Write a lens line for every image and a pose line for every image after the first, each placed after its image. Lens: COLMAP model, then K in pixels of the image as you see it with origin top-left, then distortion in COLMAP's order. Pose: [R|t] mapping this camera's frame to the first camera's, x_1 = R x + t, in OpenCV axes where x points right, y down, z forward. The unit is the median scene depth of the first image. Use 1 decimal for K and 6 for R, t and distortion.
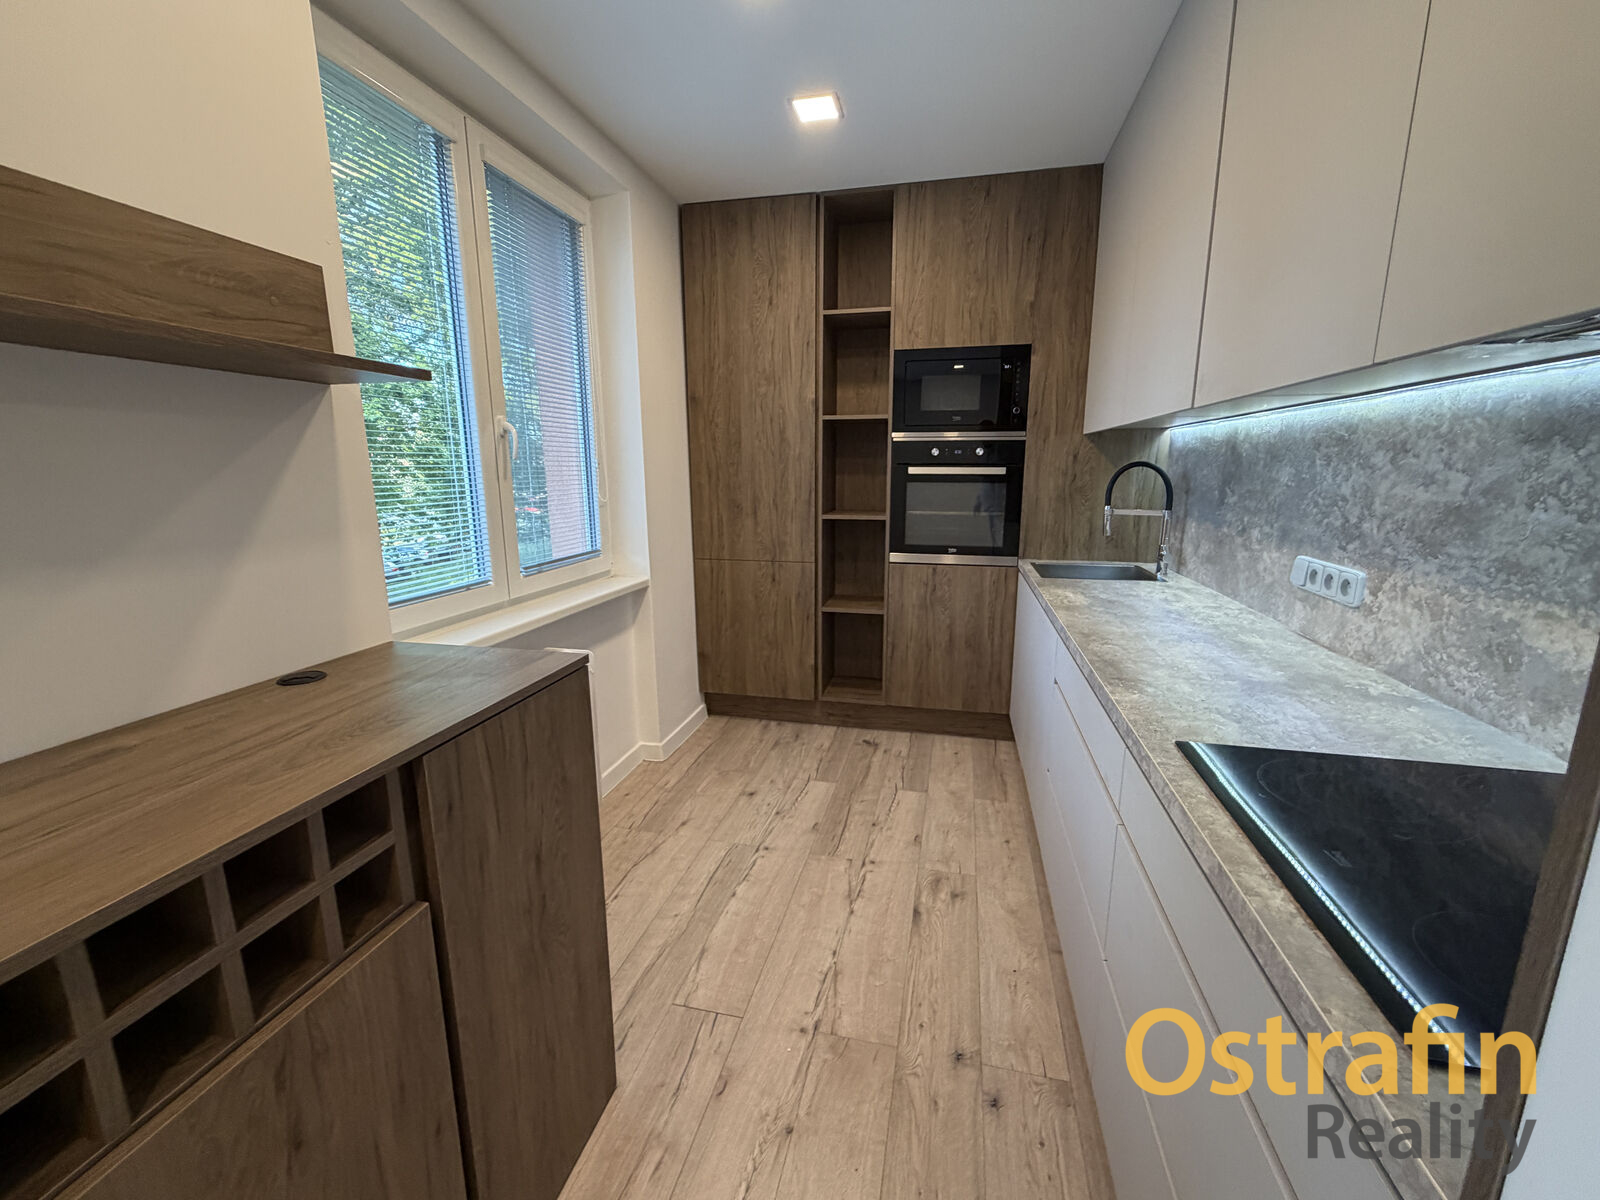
lens RADIAL K [[655.3, 0, 798.7], [0, 655.3, 597.0], [0, 0, 1]] dist [0.000312, 0.000090]
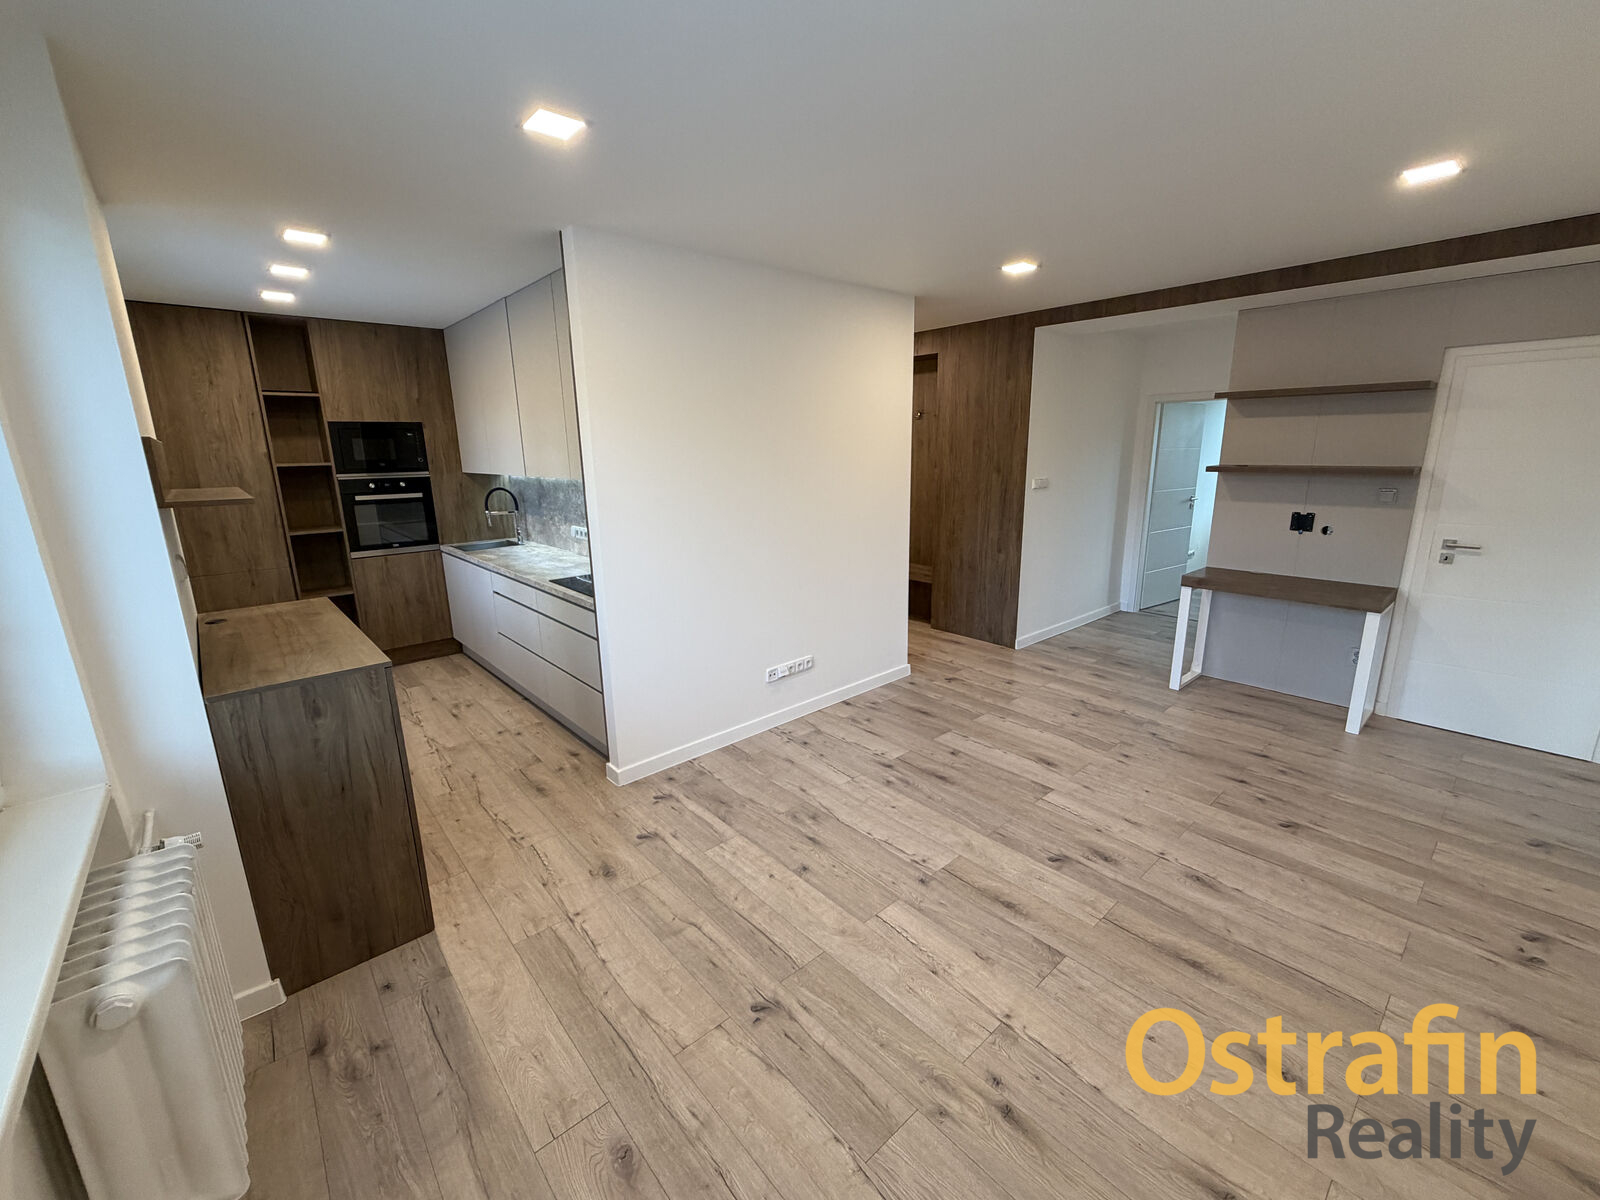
lens RADIAL K [[655.3, 0, 798.7], [0, 655.3, 597.0], [0, 0, 1]] dist [0.000312, 0.000090]
pose [[0.574657, -0.193040, 0.795302, -0.532964], [0.175999, 0.978196, 0.110262, 0.052713], [-0.799246, 0.076610, 0.596102, -0.787490]]
